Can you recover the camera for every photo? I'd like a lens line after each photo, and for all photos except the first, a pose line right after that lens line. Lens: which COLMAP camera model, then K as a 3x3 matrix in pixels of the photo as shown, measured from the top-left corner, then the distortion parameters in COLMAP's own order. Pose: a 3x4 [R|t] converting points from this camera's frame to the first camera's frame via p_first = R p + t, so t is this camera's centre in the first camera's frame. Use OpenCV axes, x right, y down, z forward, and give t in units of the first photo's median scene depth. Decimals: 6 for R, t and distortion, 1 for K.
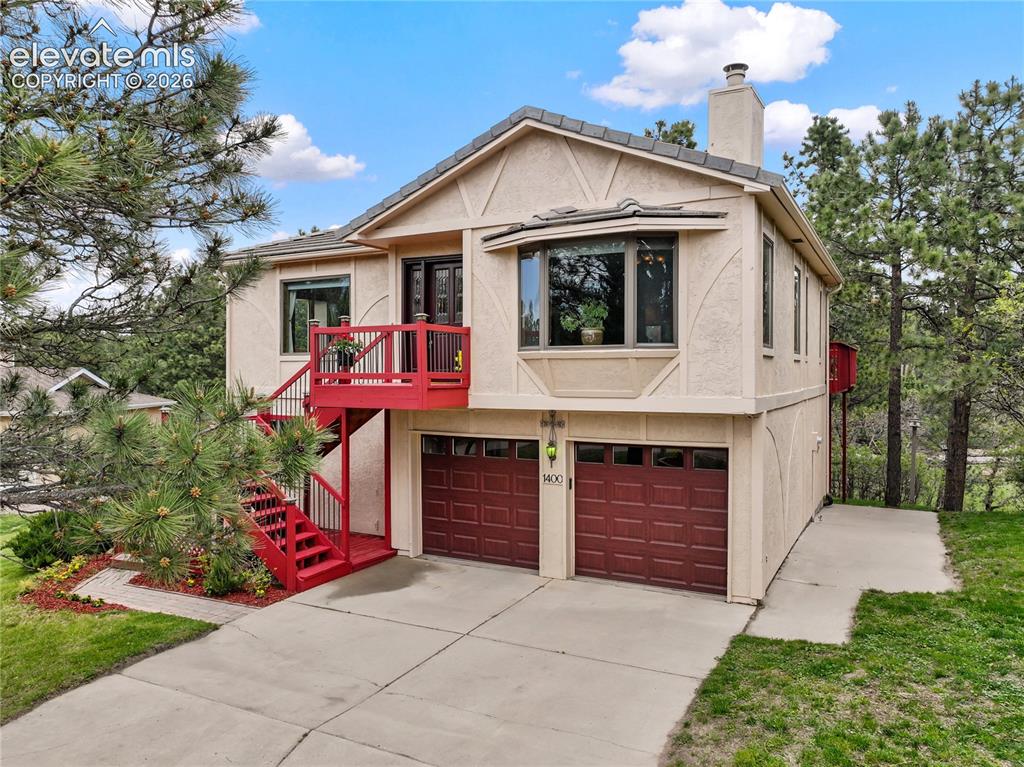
lens RADIAL K [[719.8, 0, 512.0], [0, 719.8, 383.5], [0, 0, 1]] dist [0.004532, 0.003690]
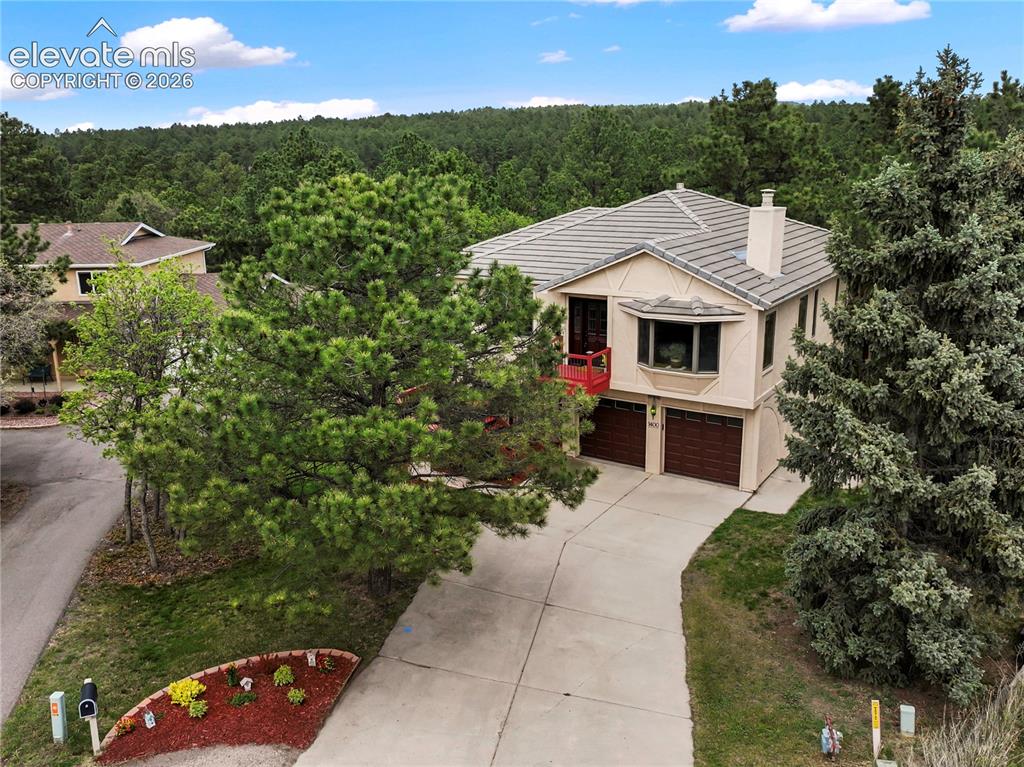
lens RADIAL K [[719.8, 0, 512.0], [0, 719.8, 383.5], [0, 0, 1]] dist [0.004532, 0.003690]
pose [[0.992586, 0.007182, -0.121329, -0.096300], [0.020175, 0.974668, 0.222744, -0.459652], [0.119855, -0.223540, 0.967298, -0.985347]]
